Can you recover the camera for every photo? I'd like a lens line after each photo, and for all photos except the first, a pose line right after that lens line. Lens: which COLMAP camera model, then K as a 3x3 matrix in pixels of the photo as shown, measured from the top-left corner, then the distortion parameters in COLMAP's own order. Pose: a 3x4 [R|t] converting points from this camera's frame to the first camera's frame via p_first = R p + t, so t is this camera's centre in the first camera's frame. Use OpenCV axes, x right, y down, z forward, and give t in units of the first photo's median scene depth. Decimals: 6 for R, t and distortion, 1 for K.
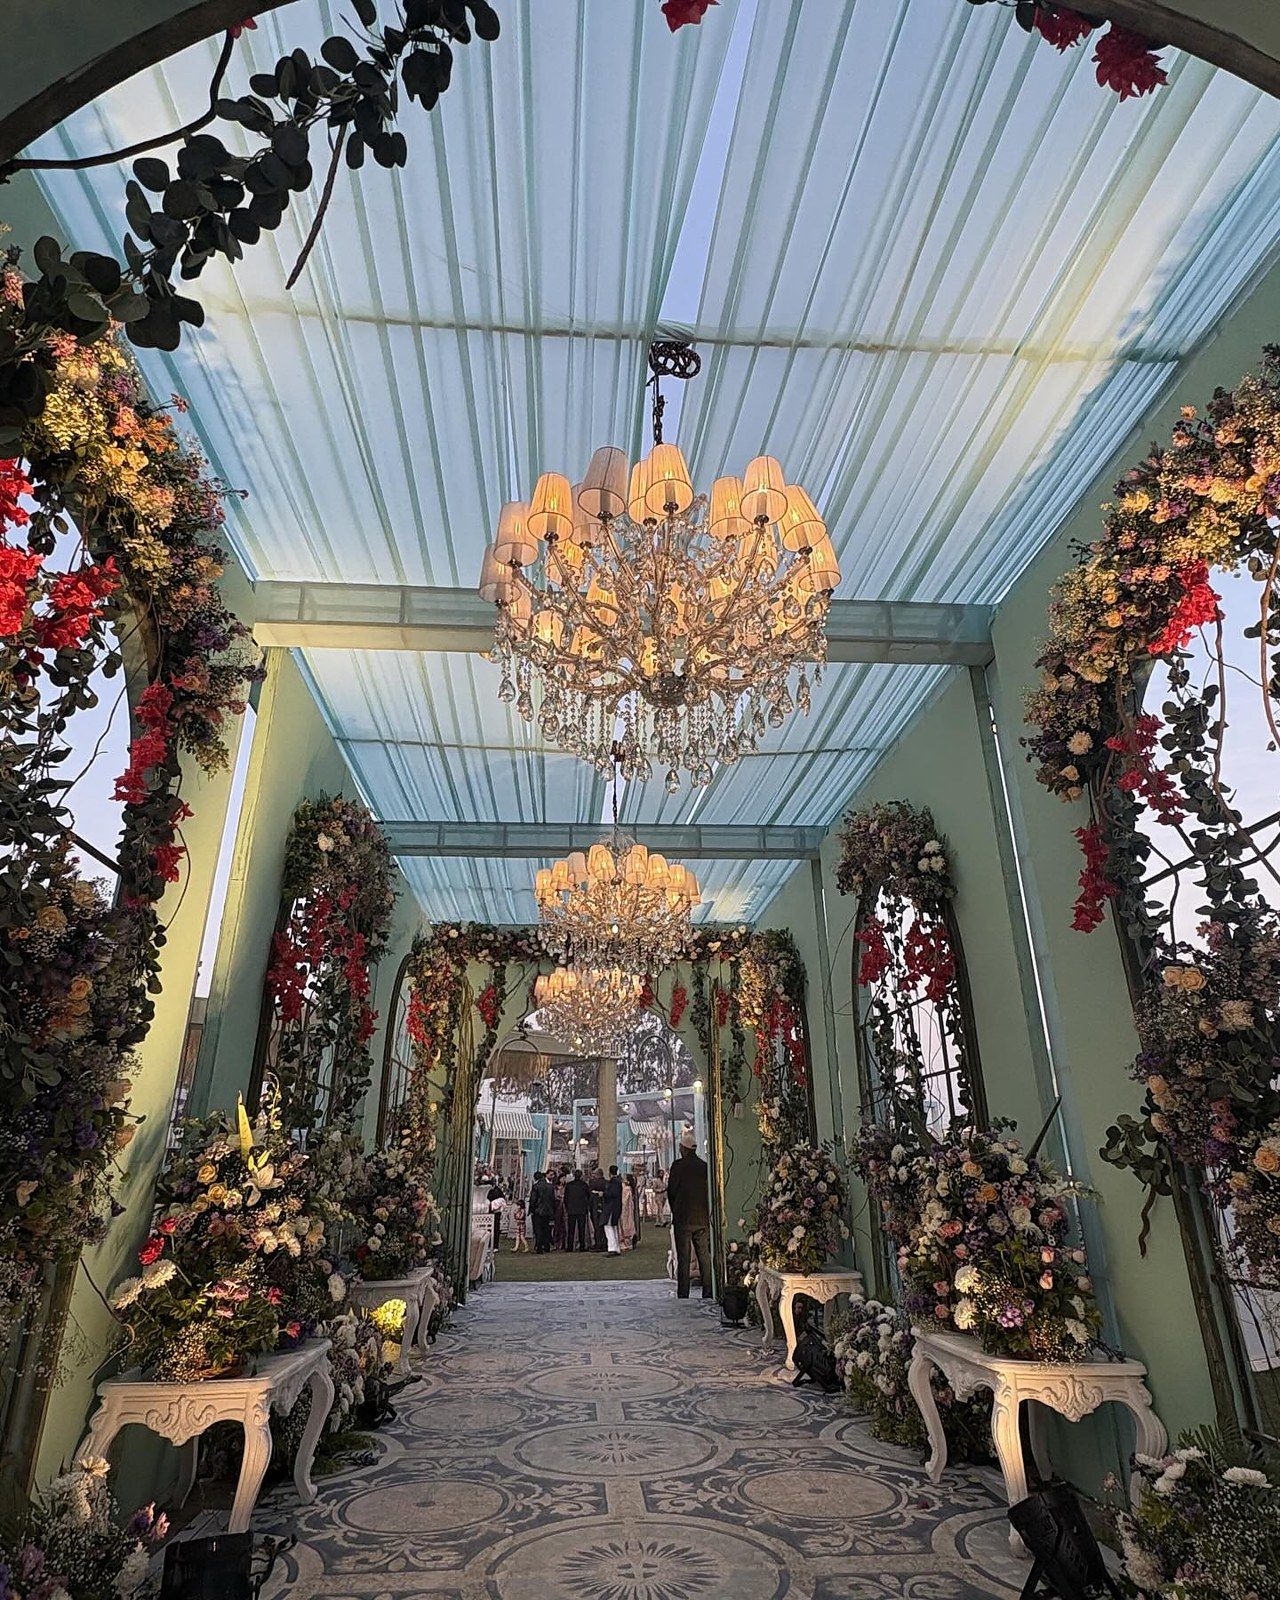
lens RADIAL K [[822.1, 0, 639.9], [0, 822.1, 877.1], [0, 0, 1]] dist [-0.001369, 0.002598]
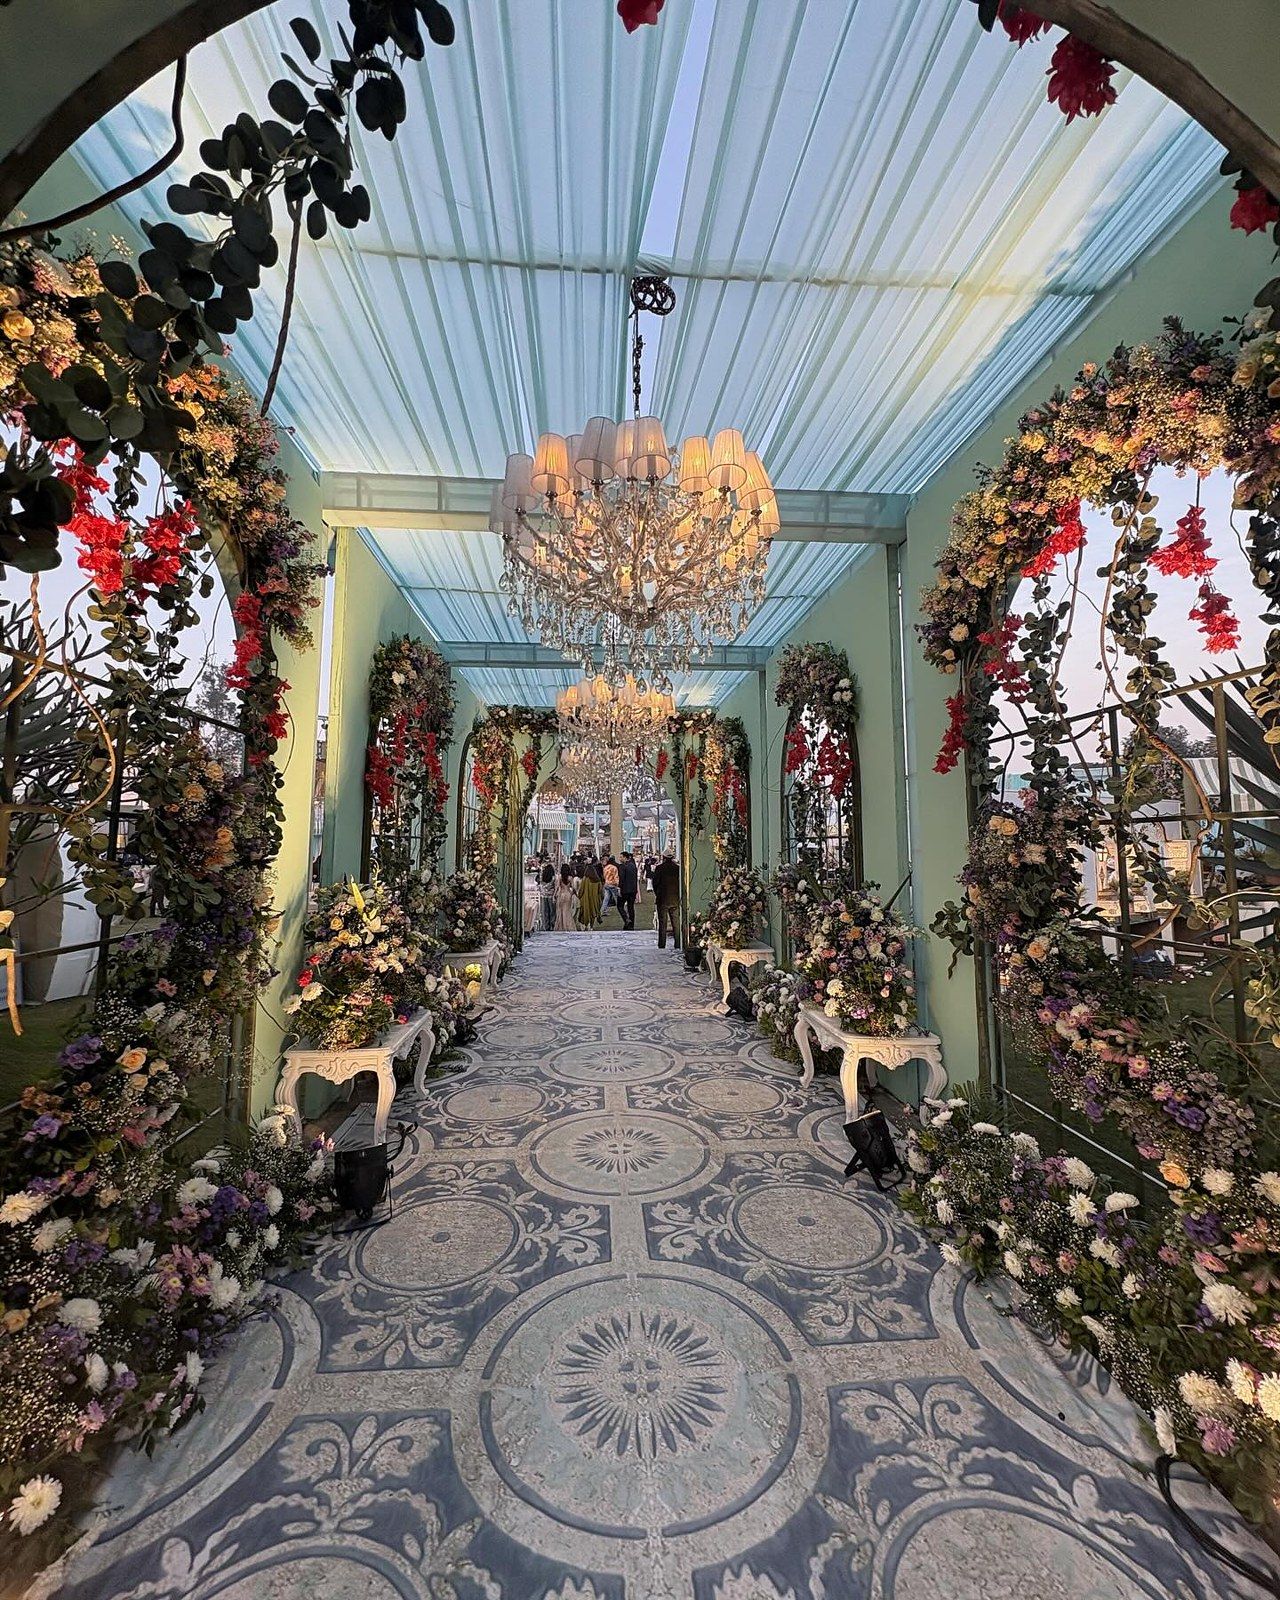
lens RADIAL K [[576.1, 0, 640.0], [0, 576.1, 800.0], [0, 0, 1]] dist [0.001728, -0.000006]
pose [[0.999949, 0.010080, 0.000367, 0.024250], [-0.009836, 0.966380, 0.256932, -0.122111], [0.002235, -0.256922, 0.966430, 0.034707]]
